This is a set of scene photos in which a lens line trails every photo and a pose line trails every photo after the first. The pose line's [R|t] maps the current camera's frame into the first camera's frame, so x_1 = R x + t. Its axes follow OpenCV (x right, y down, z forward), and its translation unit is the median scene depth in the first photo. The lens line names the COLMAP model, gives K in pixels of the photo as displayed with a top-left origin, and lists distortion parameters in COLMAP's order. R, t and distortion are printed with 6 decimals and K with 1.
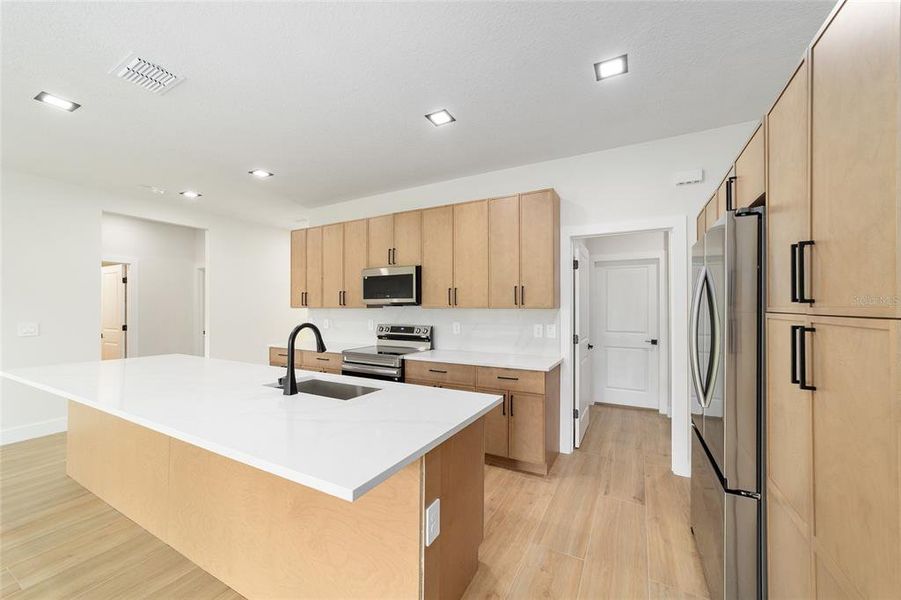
lens RADIAL K [[347.8, 0, 448.0], [0, 347.8, 304.5], [0, 0, 1]] dist [-0.006899, 0.005246]
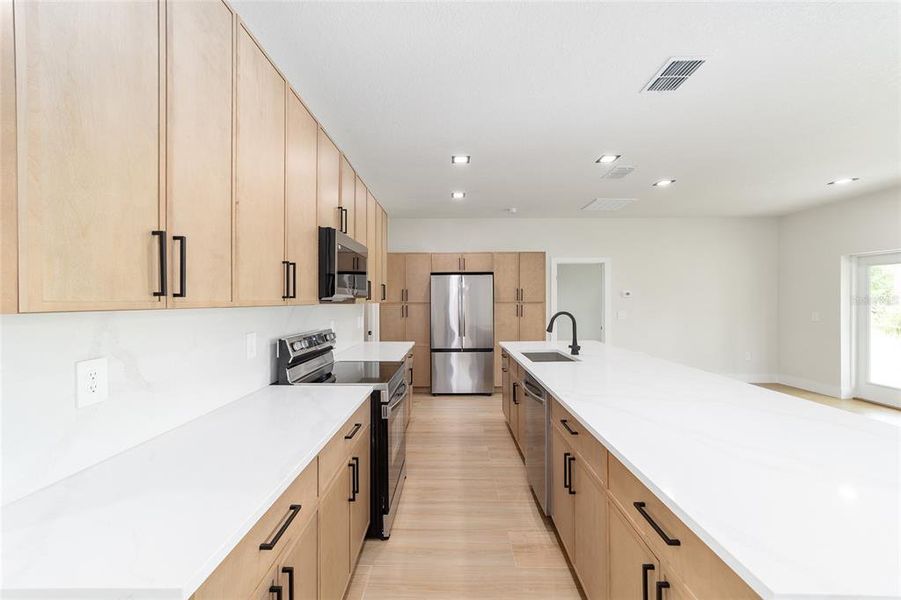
lens RADIAL K [[347.8, 0, 446.9], [0, 347.8, 300.8], [0, 0, 1]] dist [-0.006899, 0.005246]
pose [[-0.463185, 0.002204, 0.886259, -0.810718], [-0.001819, 0.999992, -0.003438, 0.005887], [-0.886260, -0.003205, -0.463177, 1.139065]]
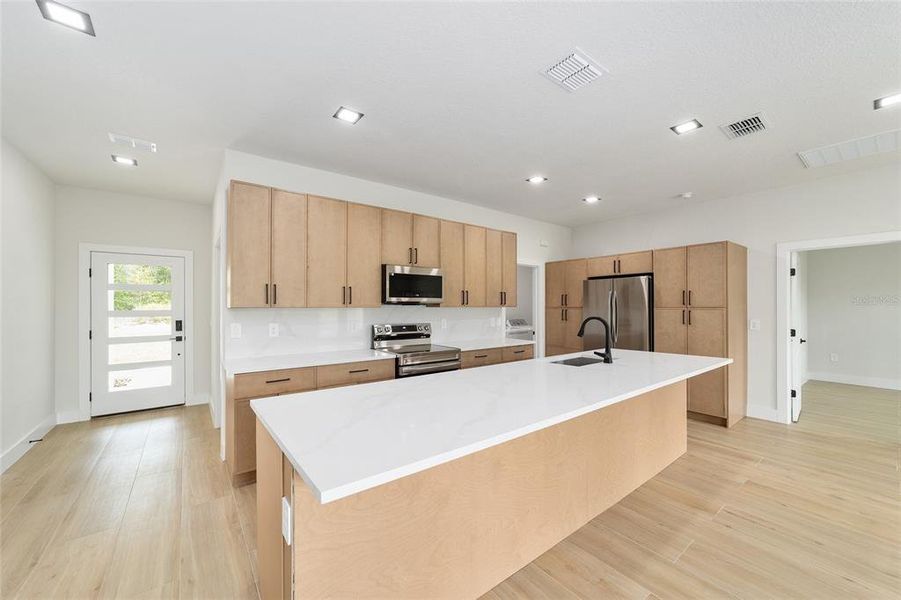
lens RADIAL K [[347.8, 0, 447.6], [0, 347.8, 301.9], [0, 0, 1]] dist [-0.006899, 0.005246]
pose [[0.401466, 0.011443, 0.915802, -1.061872], [-0.005456, 0.999934, -0.010103, 0.005126], [-0.915857, -0.000940, 0.401502, 0.513103]]
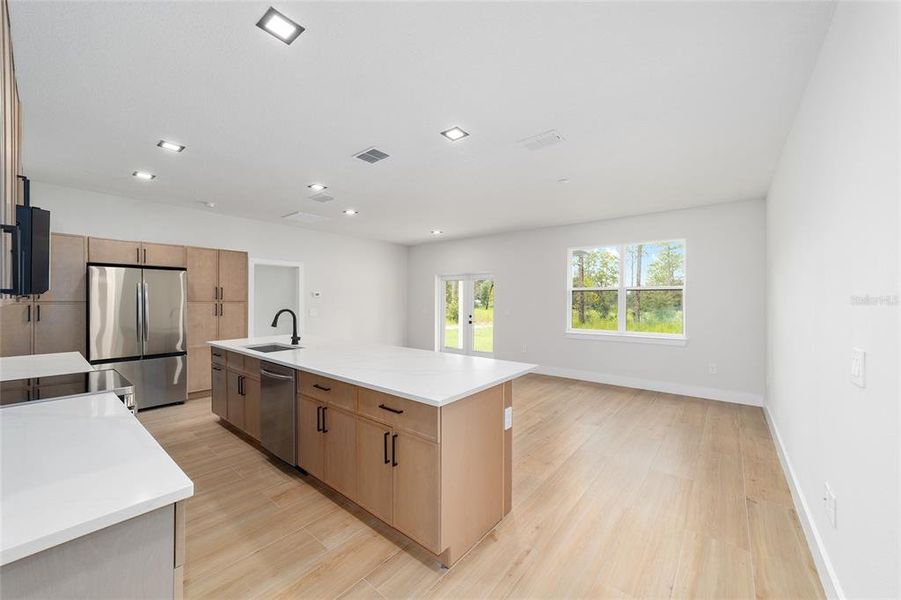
lens RADIAL K [[347.8, 0, 448.1], [0, 347.8, 298.0], [0, 0, 1]] dist [-0.006899, 0.005246]
pose [[-0.982532, -0.001024, 0.186090, -0.836768], [-0.003416, 0.999916, -0.012536, 0.007893], [-0.186061, -0.012952, -0.982453, 1.389523]]
